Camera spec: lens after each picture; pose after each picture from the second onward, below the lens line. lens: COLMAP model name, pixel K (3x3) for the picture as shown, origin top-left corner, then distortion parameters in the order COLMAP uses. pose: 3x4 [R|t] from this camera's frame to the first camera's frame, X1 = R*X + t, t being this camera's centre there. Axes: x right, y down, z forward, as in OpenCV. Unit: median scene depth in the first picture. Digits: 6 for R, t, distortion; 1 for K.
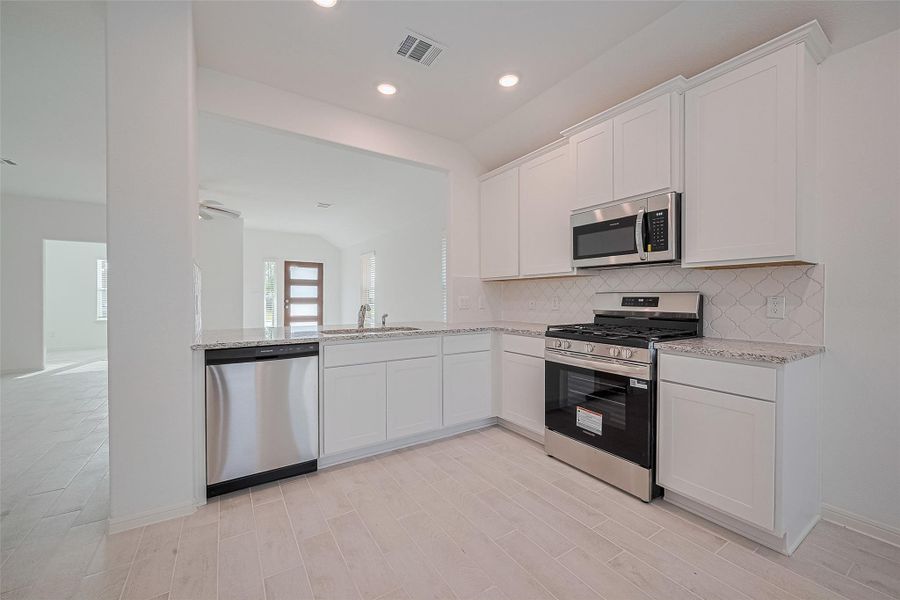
lens RADIAL K [[352.7, 0, 452.3], [0, 352.7, 296.4], [0, 0, 1]] dist [0.001324, 0.000049]
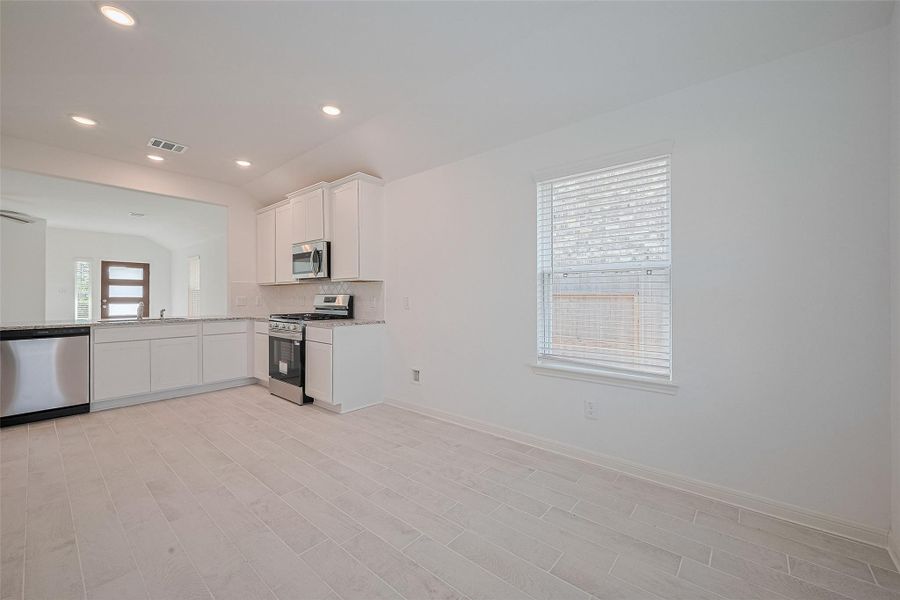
lens RADIAL K [[352.7, 0, 452.3], [0, 352.7, 296.4], [0, 0, 1]] dist [0.001324, 0.000049]
pose [[0.956624, 0.001215, 0.291324, 0.593963], [-0.001442, 0.999999, 0.000564, -0.003541], [-0.291323, -0.000960, 0.956624, -0.805965]]
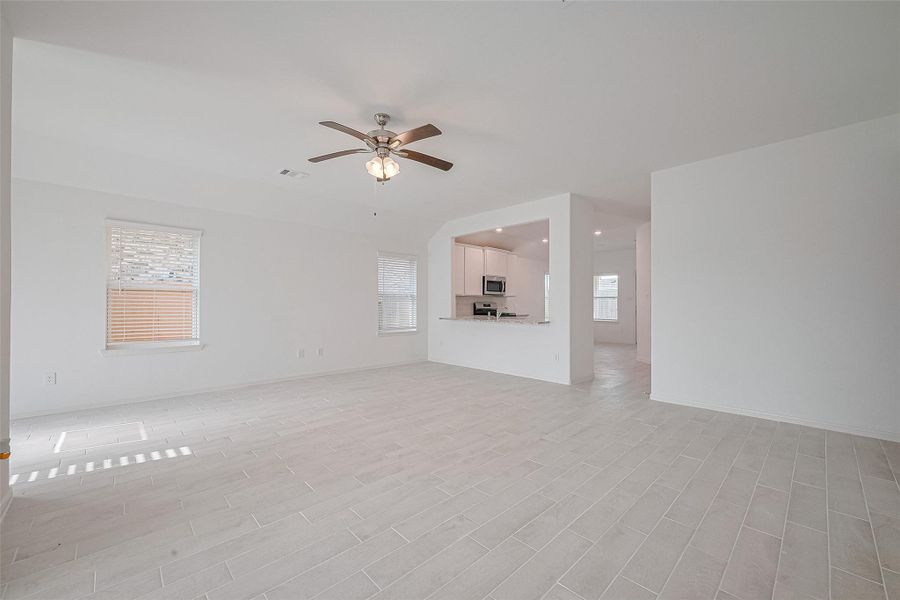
lens RADIAL K [[359.1, 0, 455.7], [0, 359.1, 306.1], [0, 0, 1]] dist [-0.000383, -0.000048]
pose [[-0.189249, -0.004723, 0.981918, -2.485178], [-0.004688, 0.999981, 0.003906, 0.008957], [-0.981918, -0.003864, -0.189267, 1.768846]]
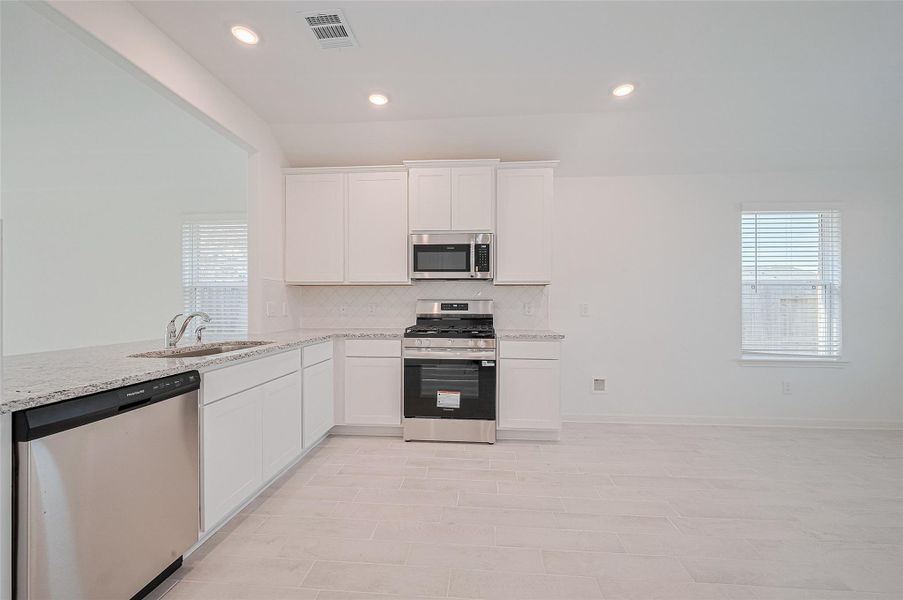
lens RADIAL K [[356.5, 0, 449.6], [0, 356.5, 299.2], [0, 0, 1]] dist [-0.002495, -0.000107]
pose [[0.611100, 0.011851, 0.791465, -0.556297], [-0.004527, 0.999924, -0.011477, 0.001772], [-0.791541, 0.003431, 0.611107, 0.178428]]
